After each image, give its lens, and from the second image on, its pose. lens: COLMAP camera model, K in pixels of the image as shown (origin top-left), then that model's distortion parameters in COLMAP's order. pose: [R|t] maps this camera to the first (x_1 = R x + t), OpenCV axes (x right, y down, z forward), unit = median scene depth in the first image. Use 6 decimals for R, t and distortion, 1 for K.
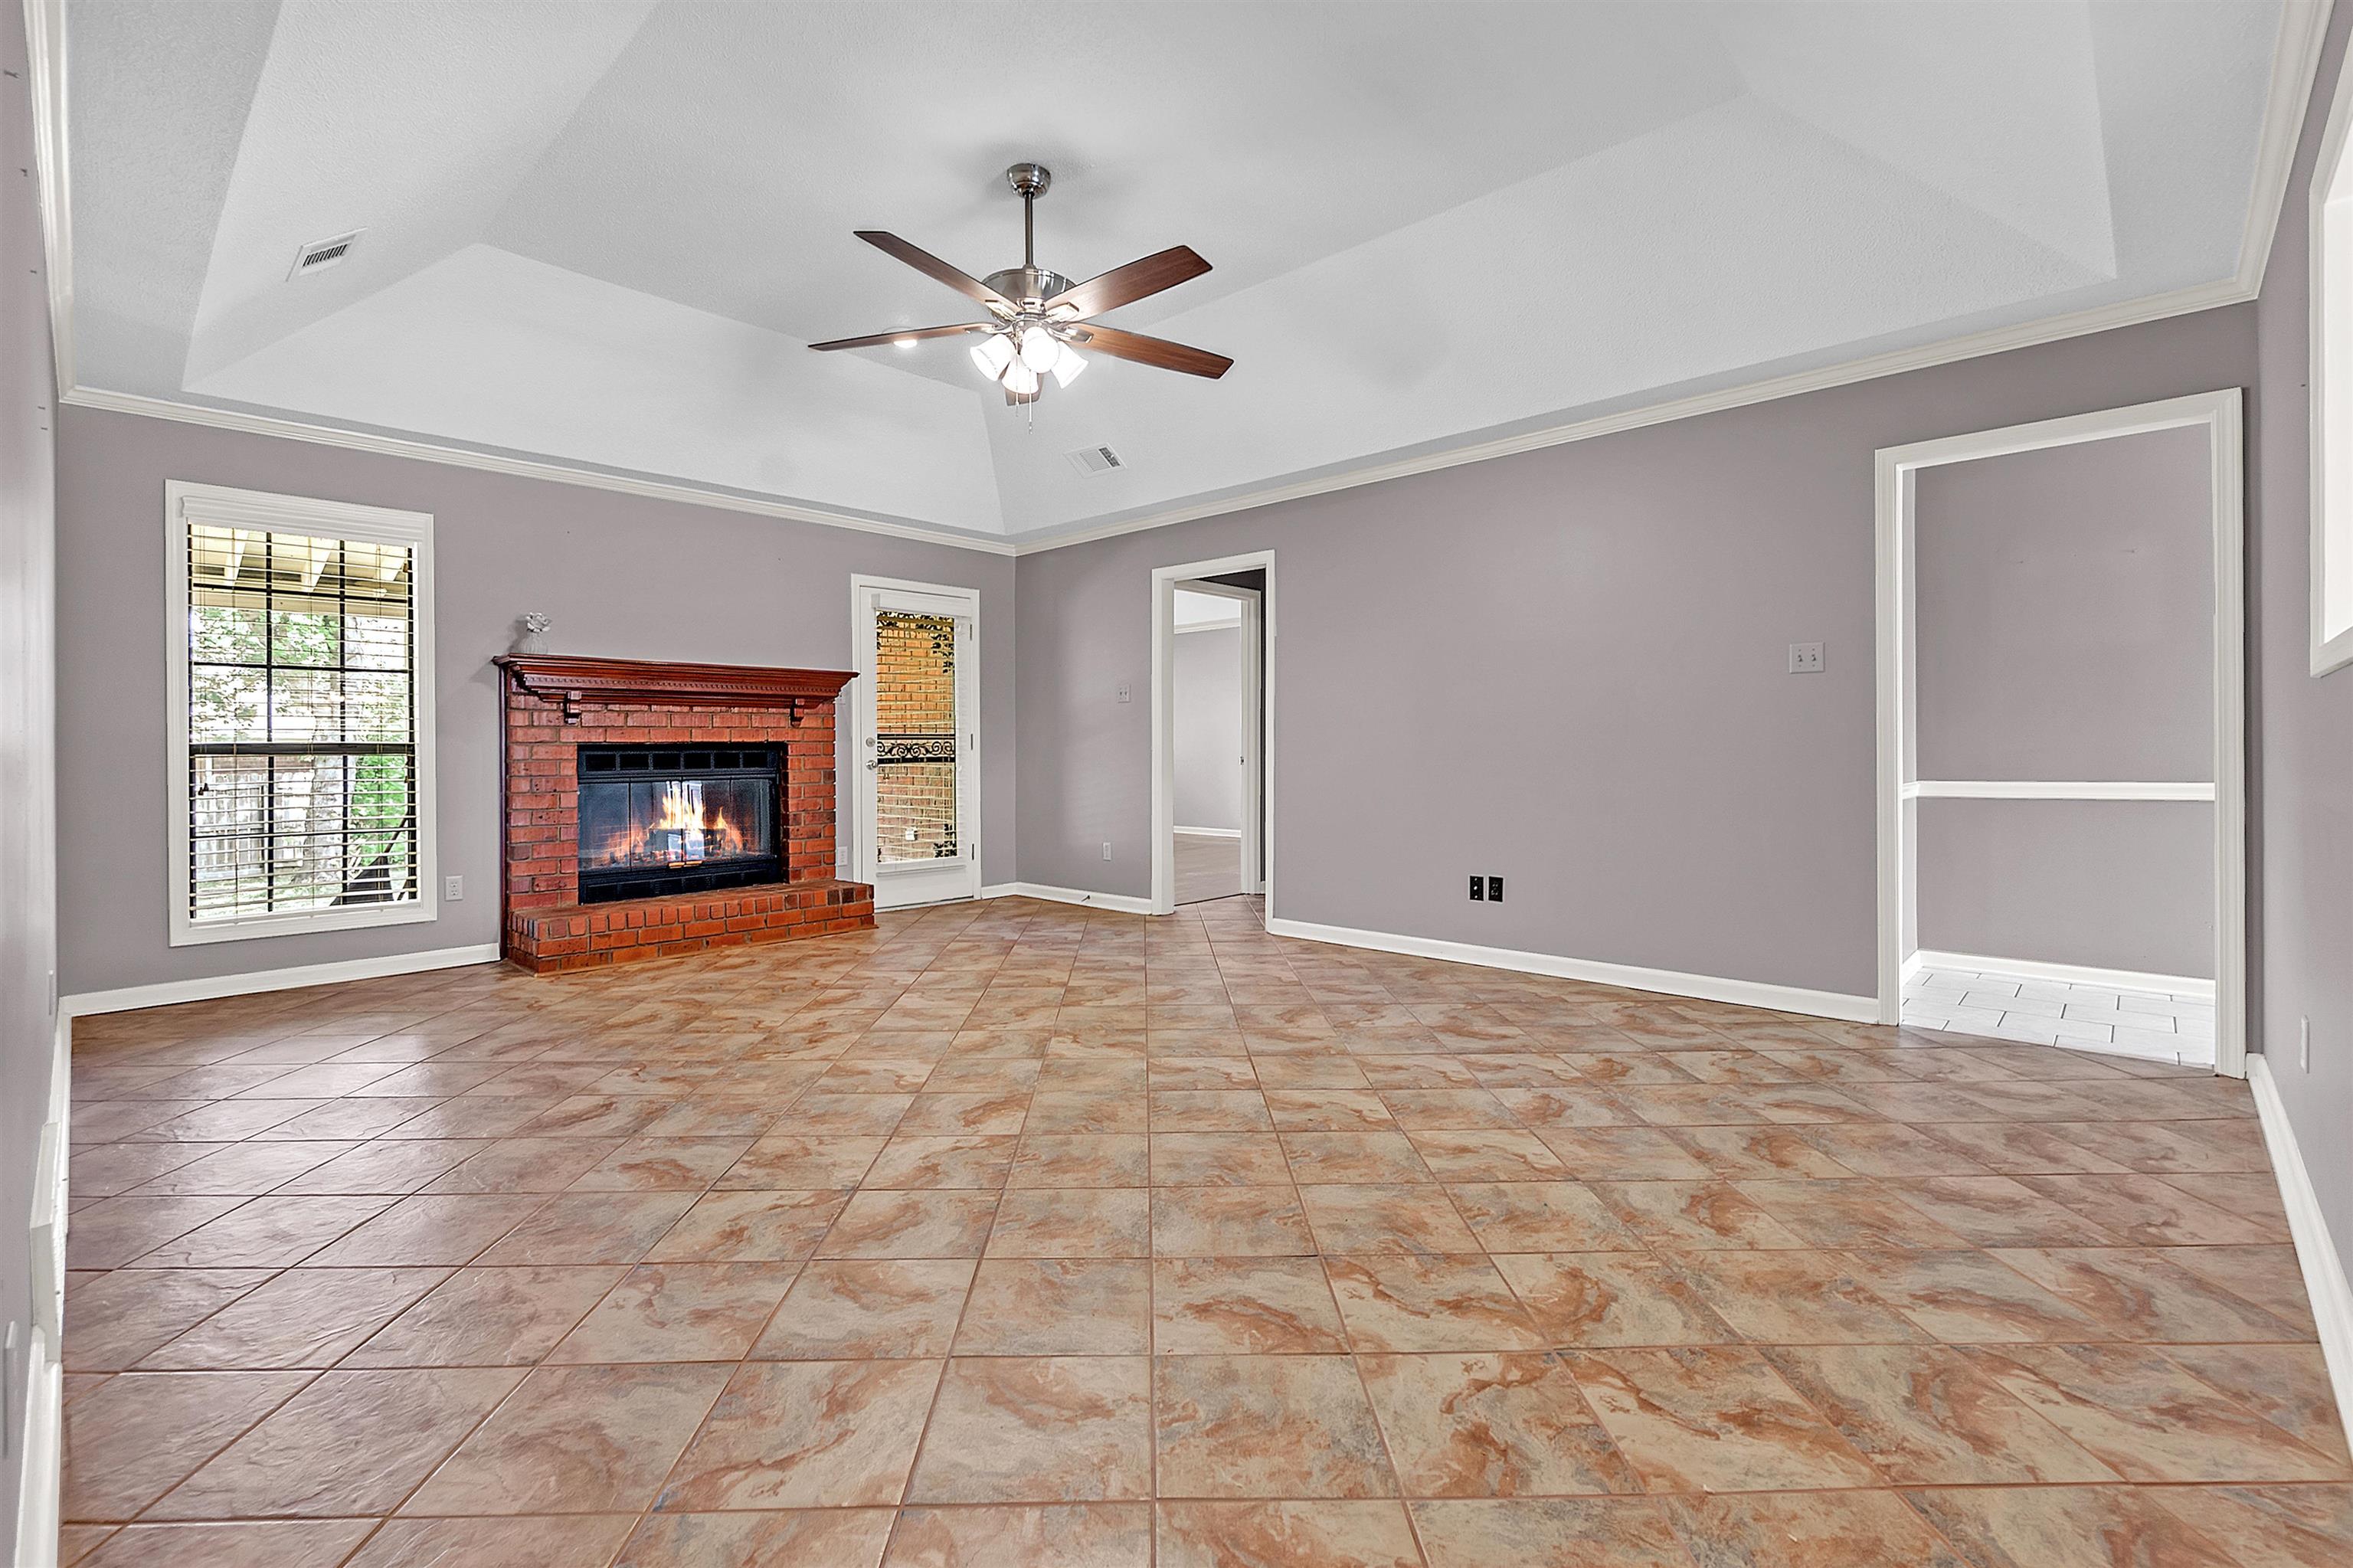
lens RADIAL K [[1049.7, 0, 1133.7], [0, 1049.7, 744.2], [0, 0, 1]] dist [-0.008447, 0.000580]
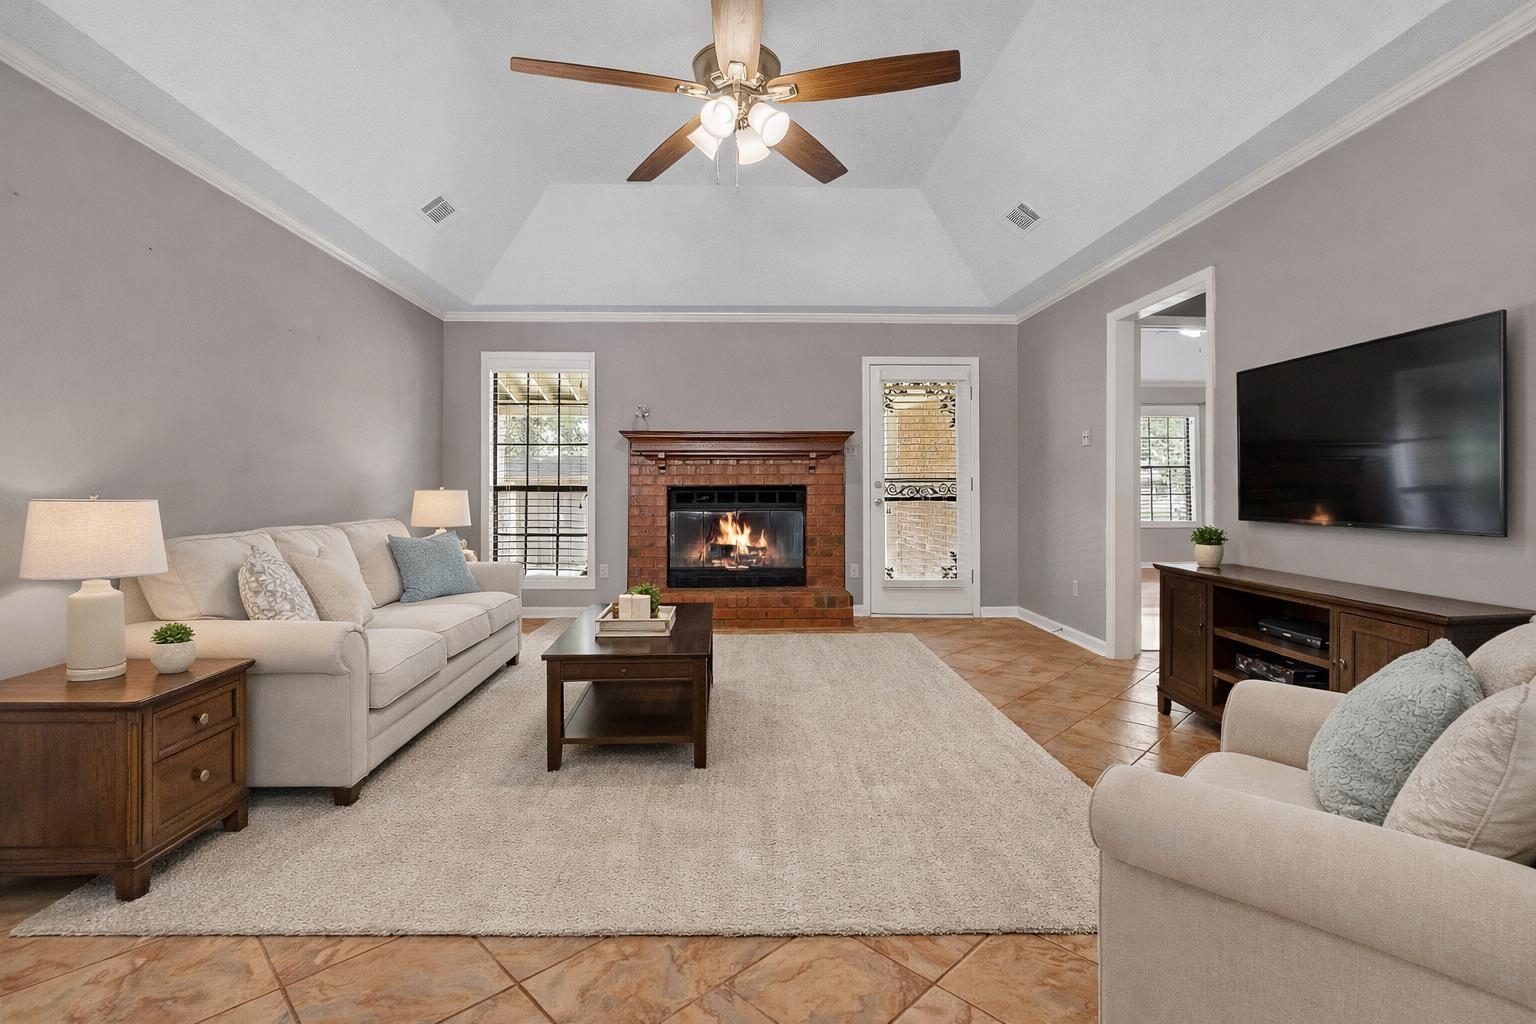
lens RADIAL K [[685.2, 0, 740.1], [0, 685.2, 486.0], [0, 0, 1]] dist [-0.008447, 0.000580]
pose [[0.713891, 0.000497, -0.700257, 0.241826], [-0.000591, 1.000000, 0.000108, -0.000387], [0.700257, 0.000337, 0.713891, 0.306619]]
